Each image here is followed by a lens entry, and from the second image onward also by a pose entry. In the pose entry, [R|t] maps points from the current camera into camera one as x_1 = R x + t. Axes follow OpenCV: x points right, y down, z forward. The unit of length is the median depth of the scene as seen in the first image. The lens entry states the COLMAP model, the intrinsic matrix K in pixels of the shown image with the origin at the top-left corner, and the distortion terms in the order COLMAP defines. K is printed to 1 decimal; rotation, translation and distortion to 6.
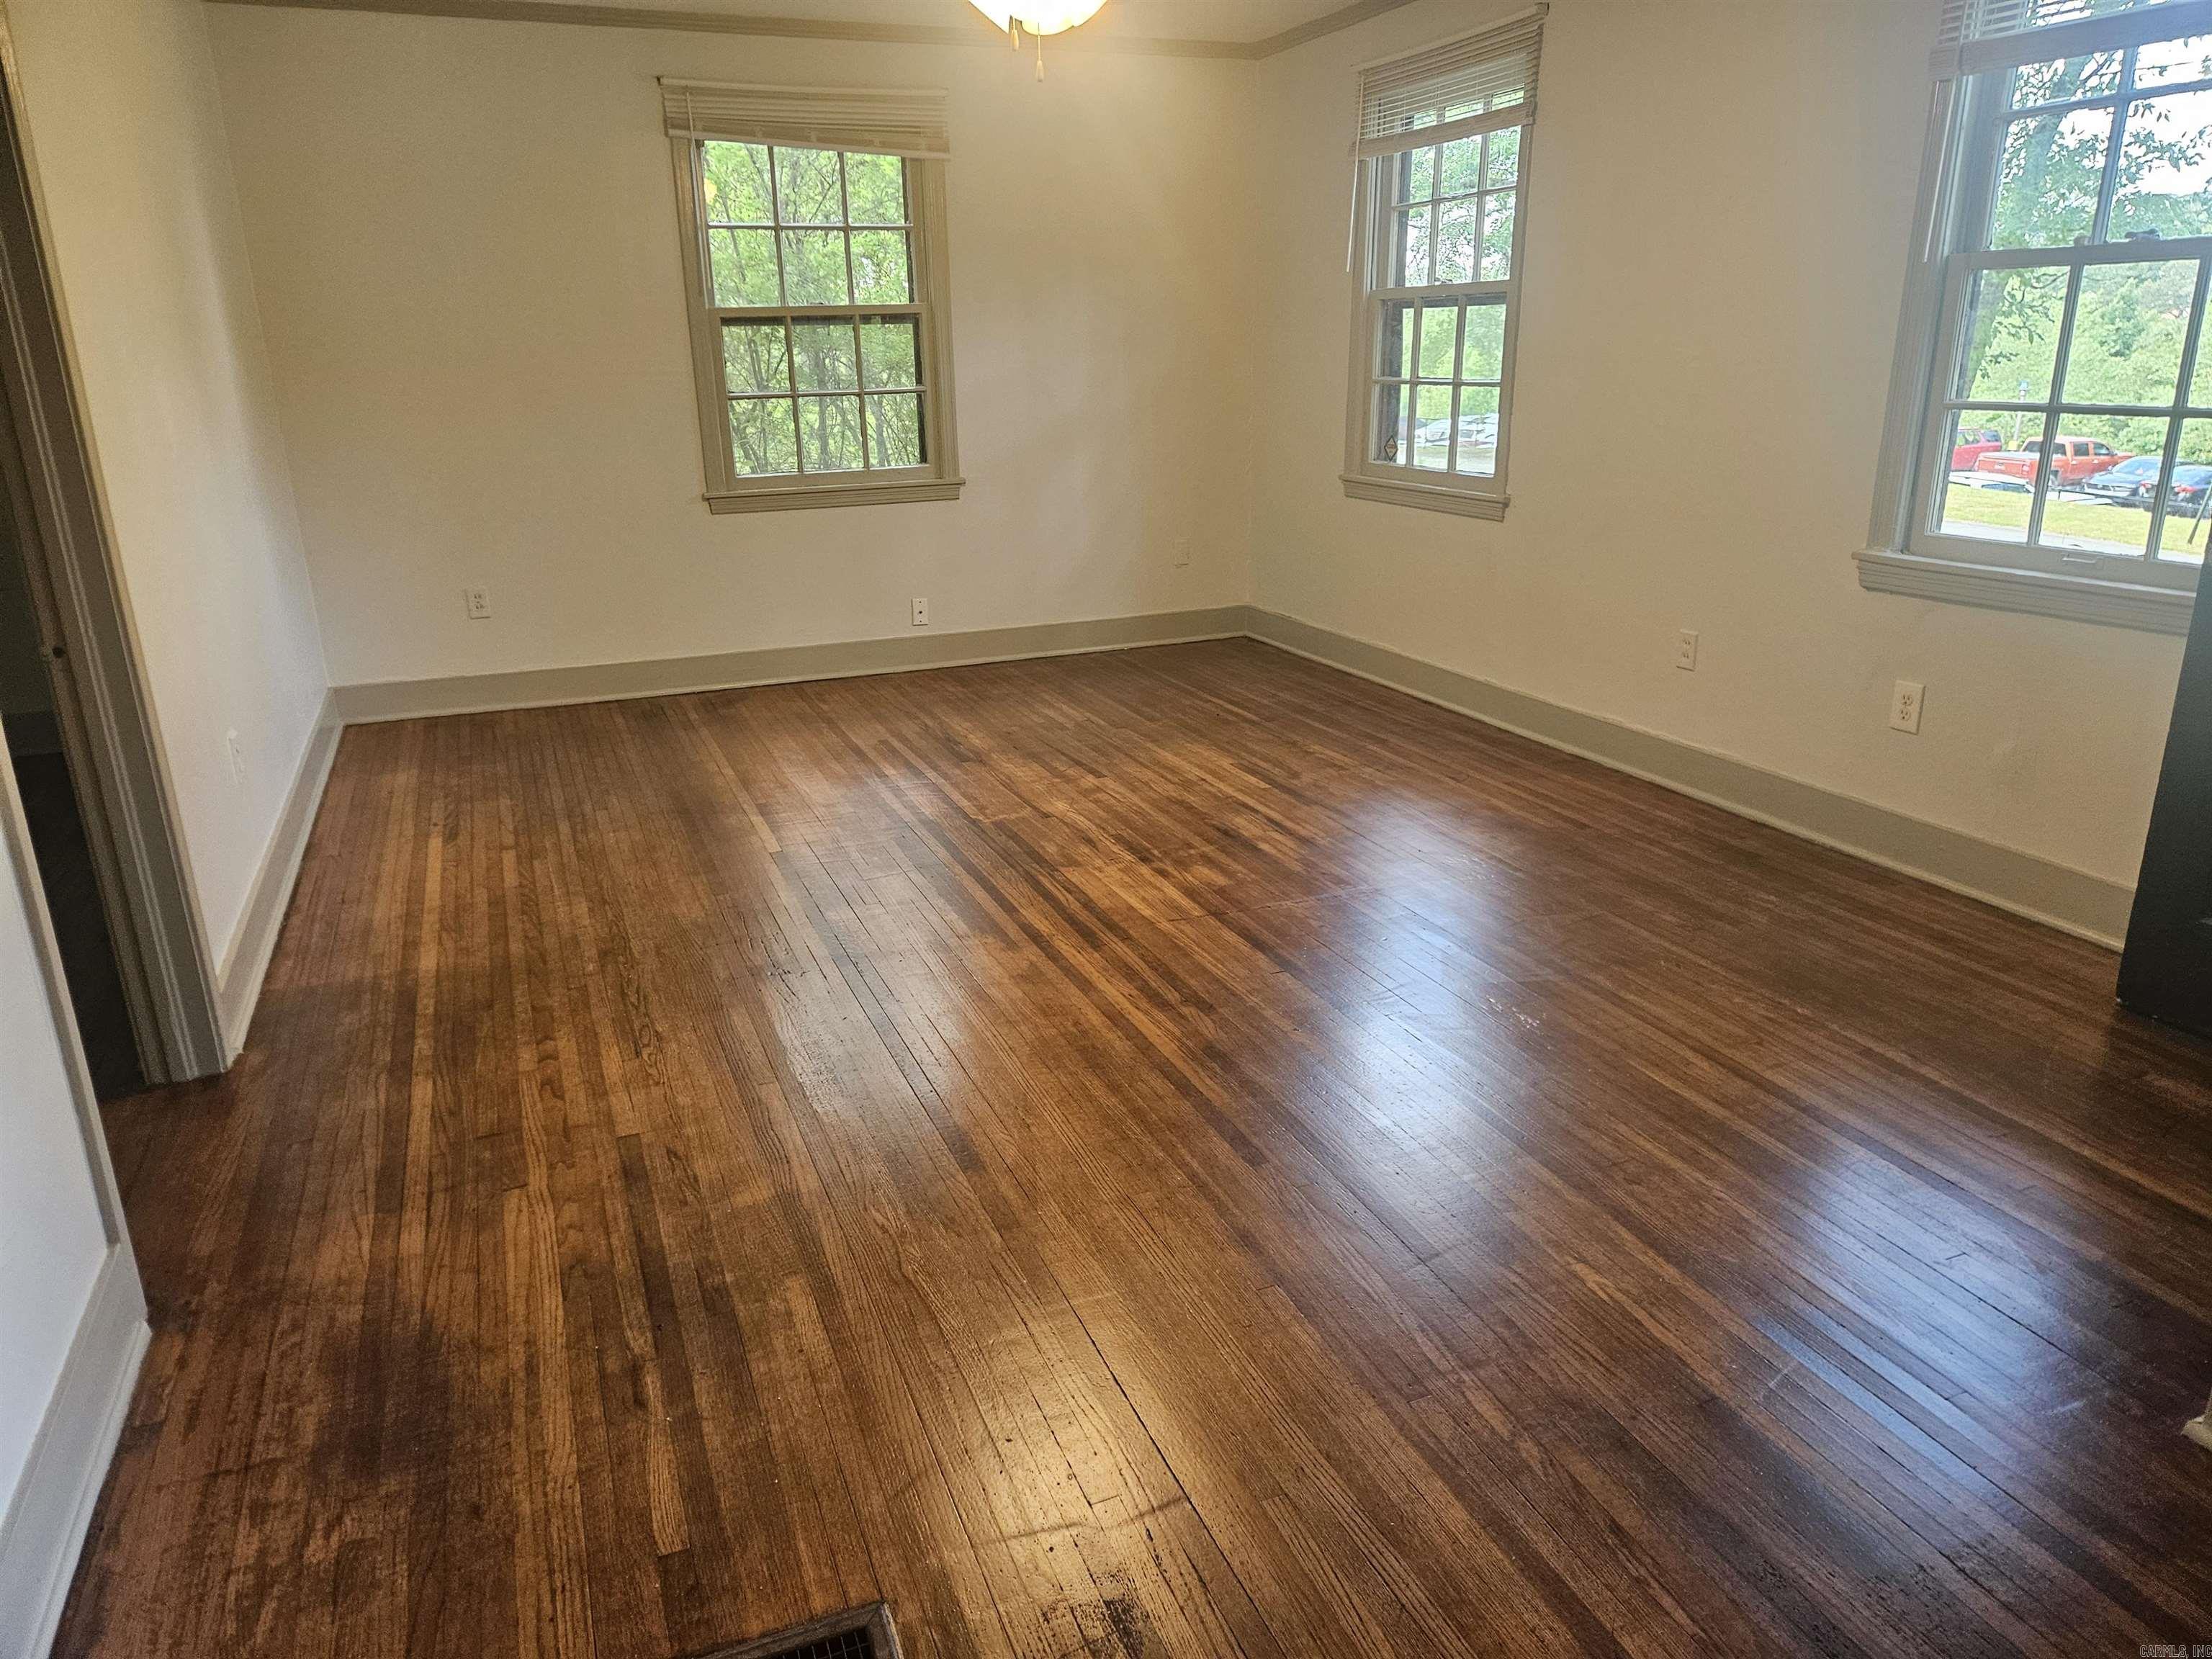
lens RADIAL K [[1458.9, 0, 1106.0], [0, 1458.9, 832.2], [0, 0, 1]] dist [0.066387, -0.005384]
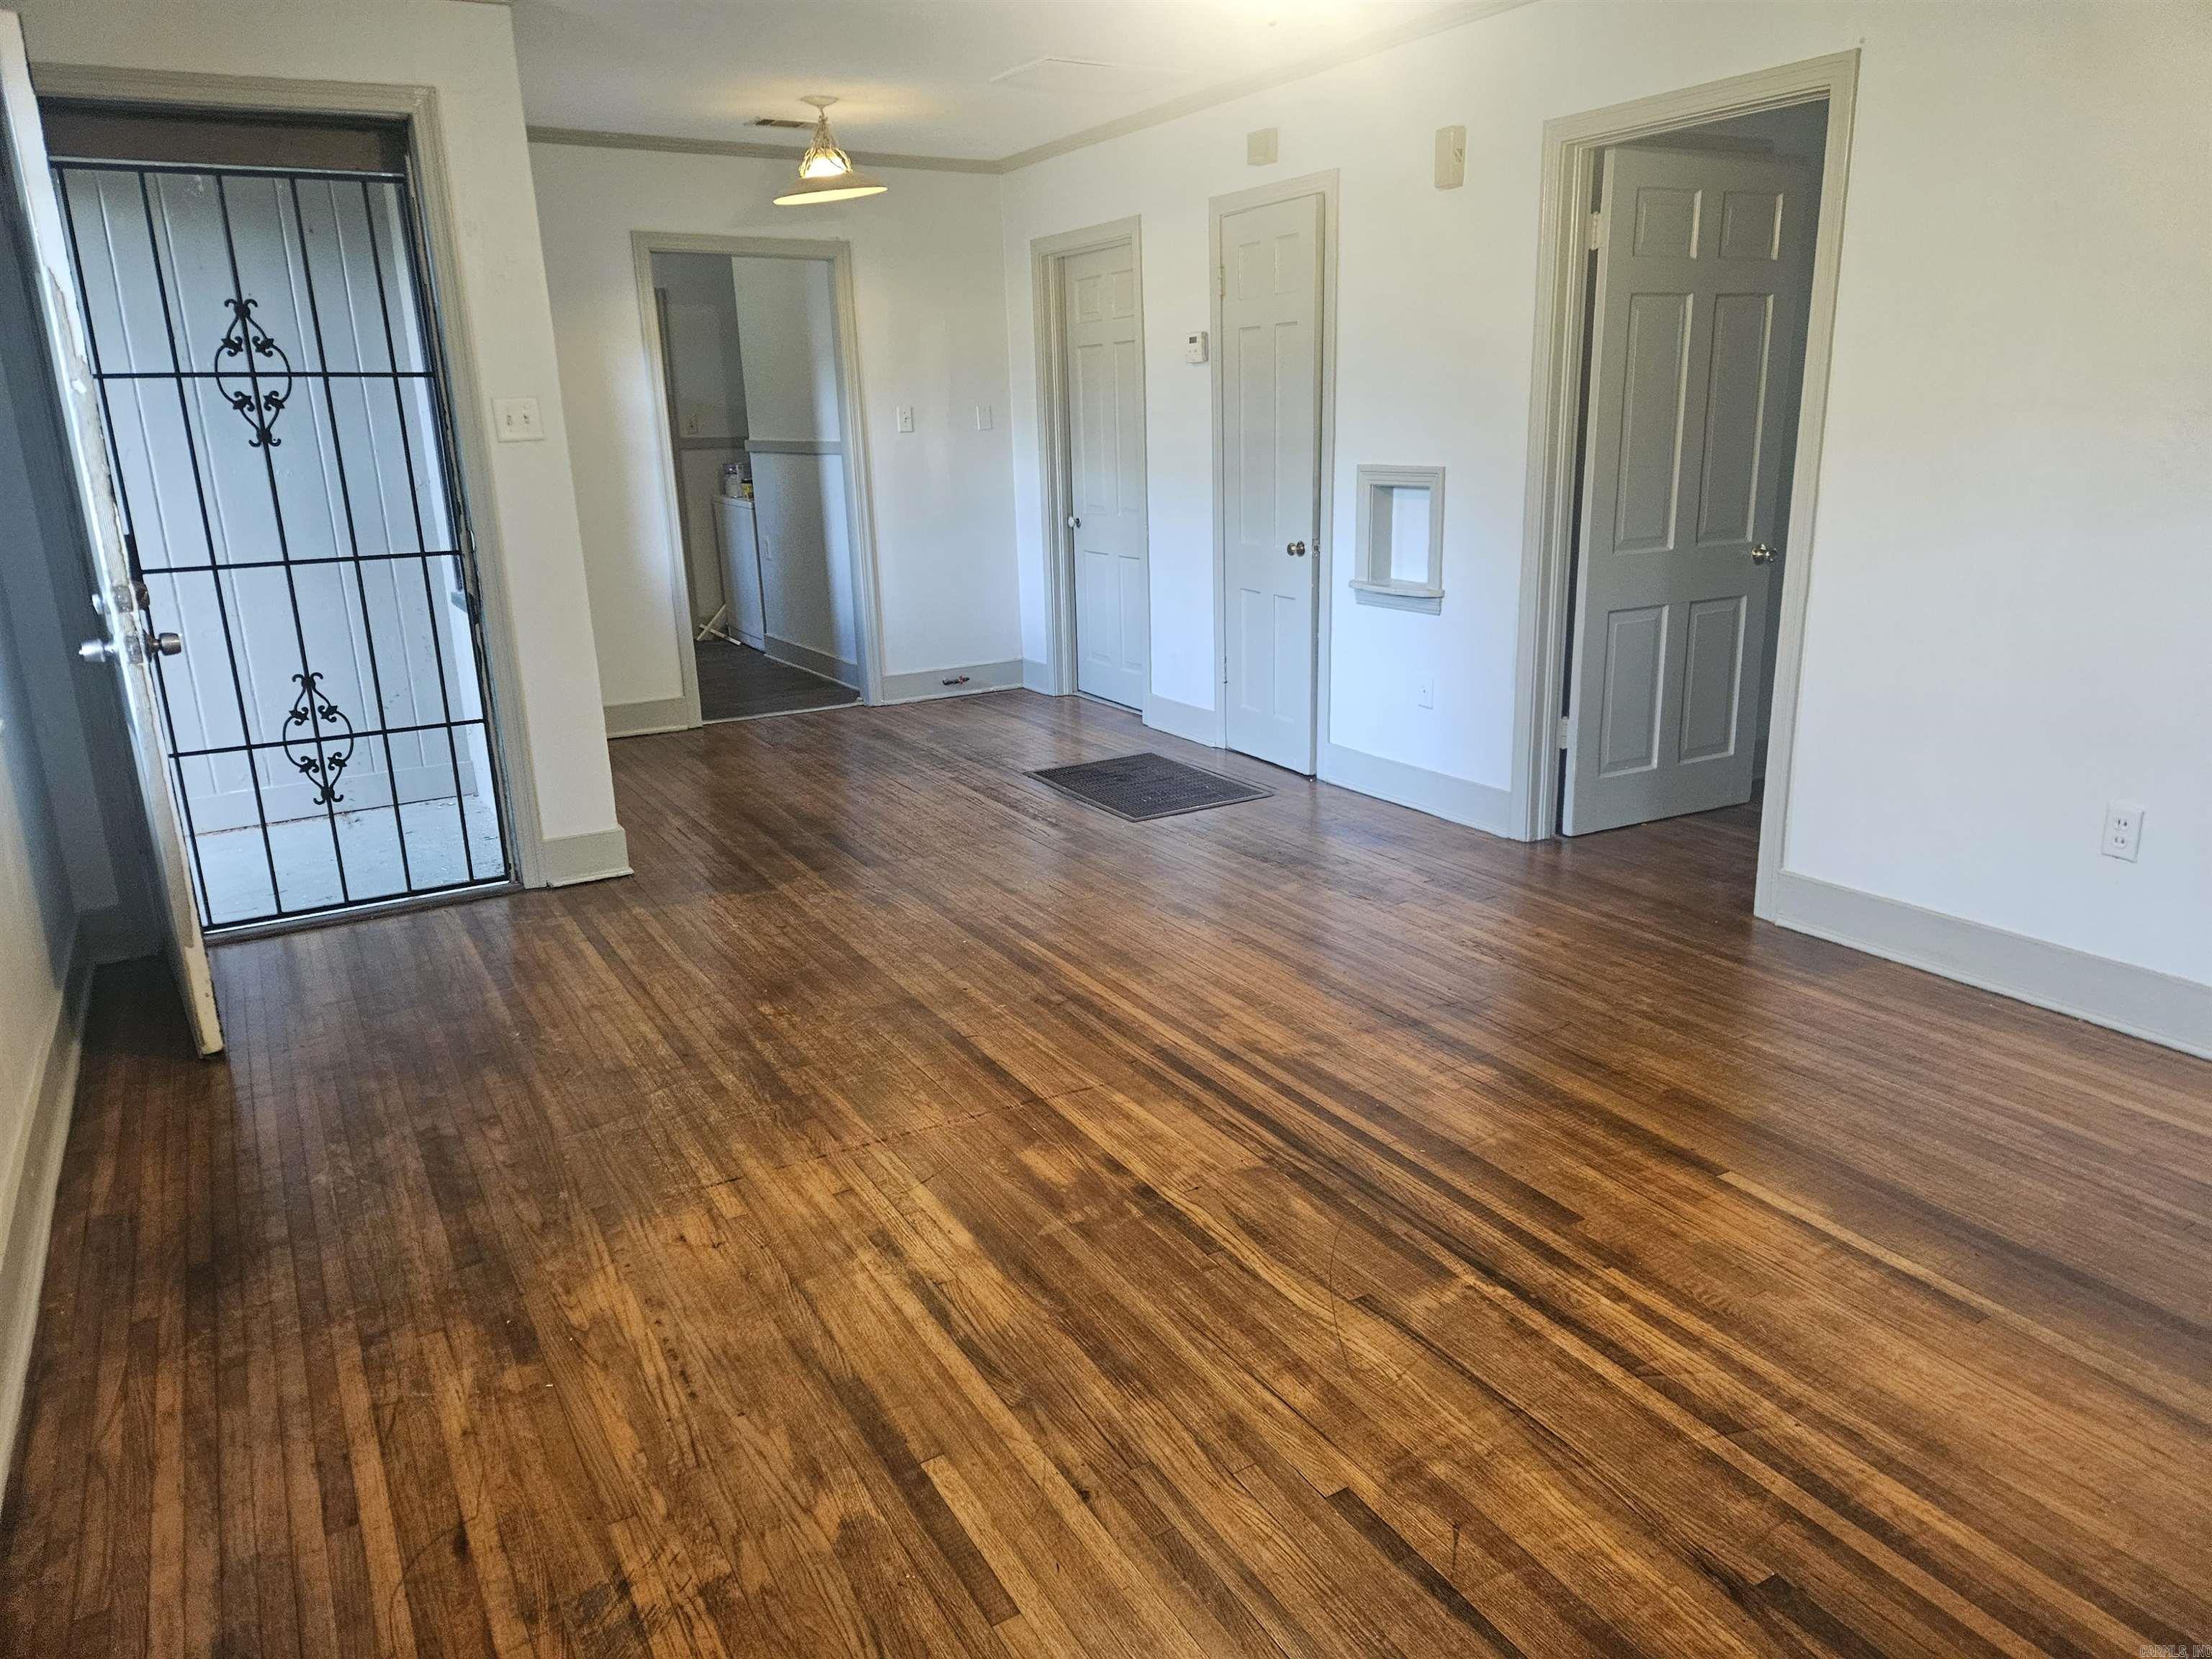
lens RADIAL K [[1458.9, 0, 1104.8], [0, 1458.9, 812.9], [0, 0, 1]] dist [0.066387, -0.005384]
pose [[-0.989532, 0.081488, -0.119109, 0.112135], [0.000061, 0.825567, 0.564304, -0.504257], [0.144316, 0.558389, -0.816930, 1.458786]]
